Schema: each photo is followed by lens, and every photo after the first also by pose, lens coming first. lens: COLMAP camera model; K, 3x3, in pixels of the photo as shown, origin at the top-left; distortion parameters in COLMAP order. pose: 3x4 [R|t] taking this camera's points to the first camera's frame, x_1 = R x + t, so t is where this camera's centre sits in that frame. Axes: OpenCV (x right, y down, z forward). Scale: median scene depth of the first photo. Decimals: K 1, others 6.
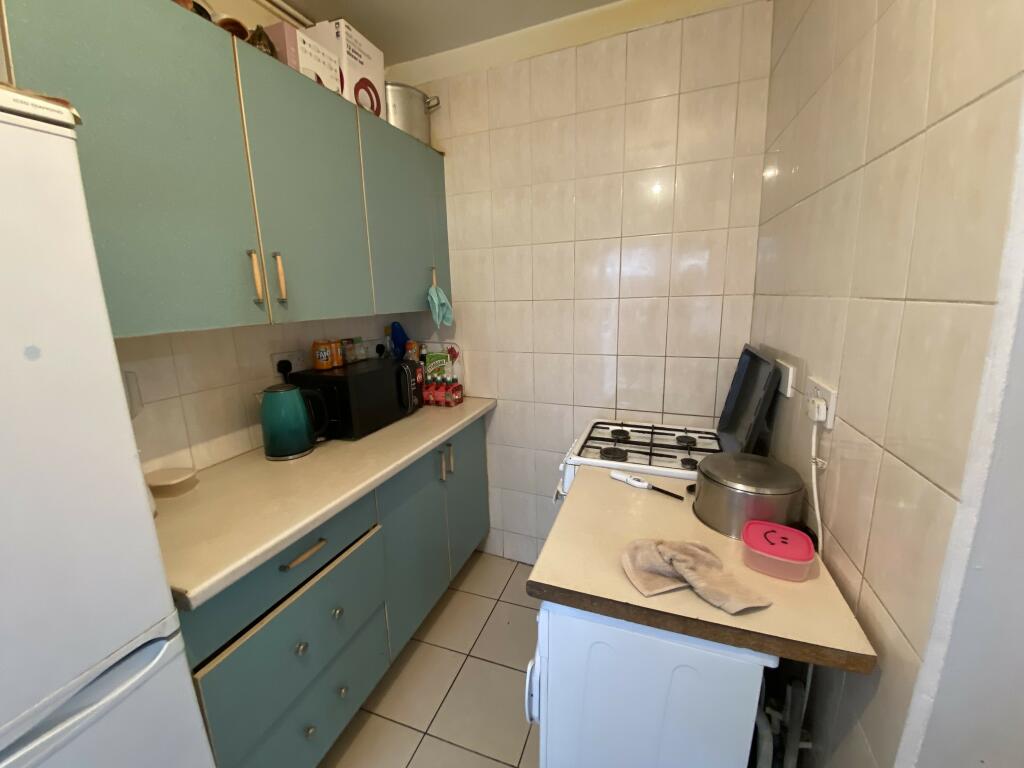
lens RADIAL K [[412.9, 0, 513.3], [0, 412.9, 379.7], [0, 0, 1]] dist [0.037415, -0.032044]
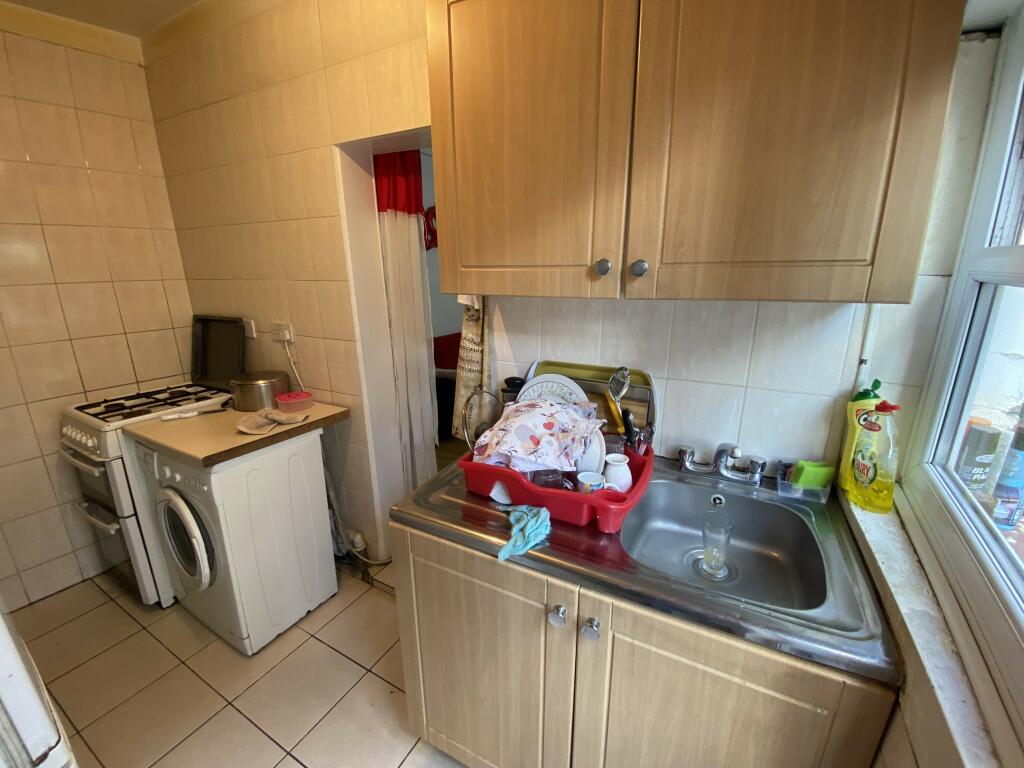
lens RADIAL K [[412.9, 0, 513.3], [0, 412.9, 379.7], [0, 0, 1]] dist [0.037415, -0.032044]
pose [[0.158981, -0.229728, 0.960182, -0.670845], [0.199607, 0.959946, 0.196622, 0.061956], [-0.966893, 0.160400, 0.198468, -0.282307]]
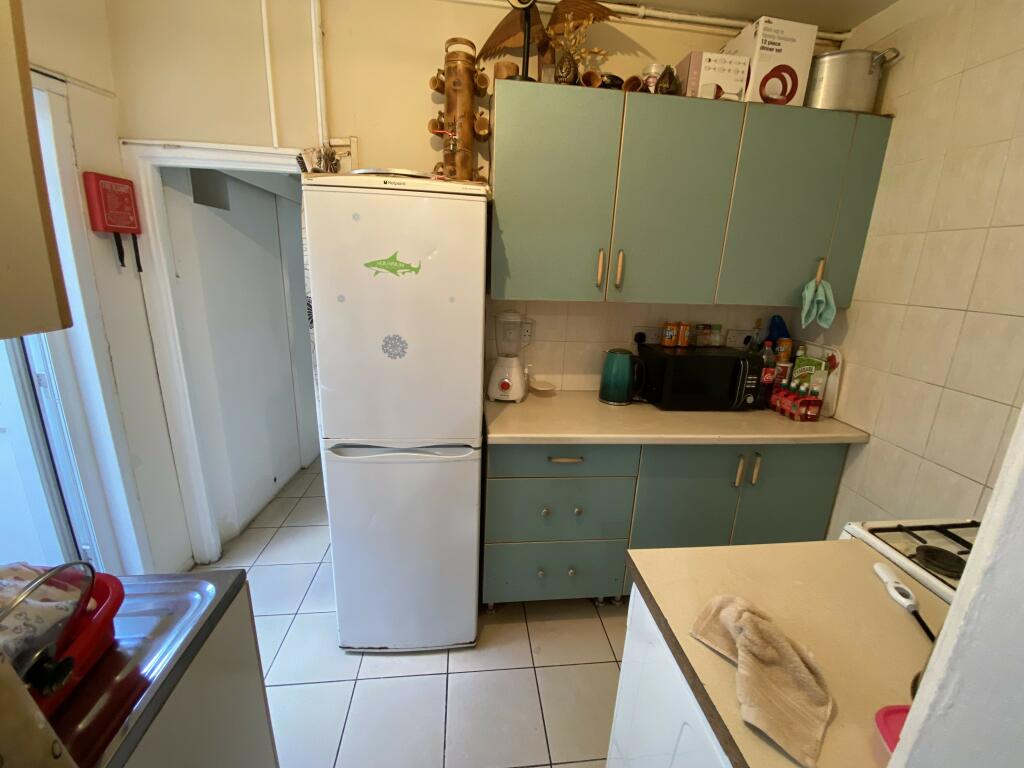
lens RADIAL K [[412.9, 0, 513.3], [0, 412.9, 379.7], [0, 0, 1]] dist [0.037415, -0.032044]
pose [[0.428620, 0.266981, -0.863137, 0.406680], [-0.229139, 0.956230, 0.181989, -0.048988], [0.873945, 0.119775, 0.471035, 0.079959]]
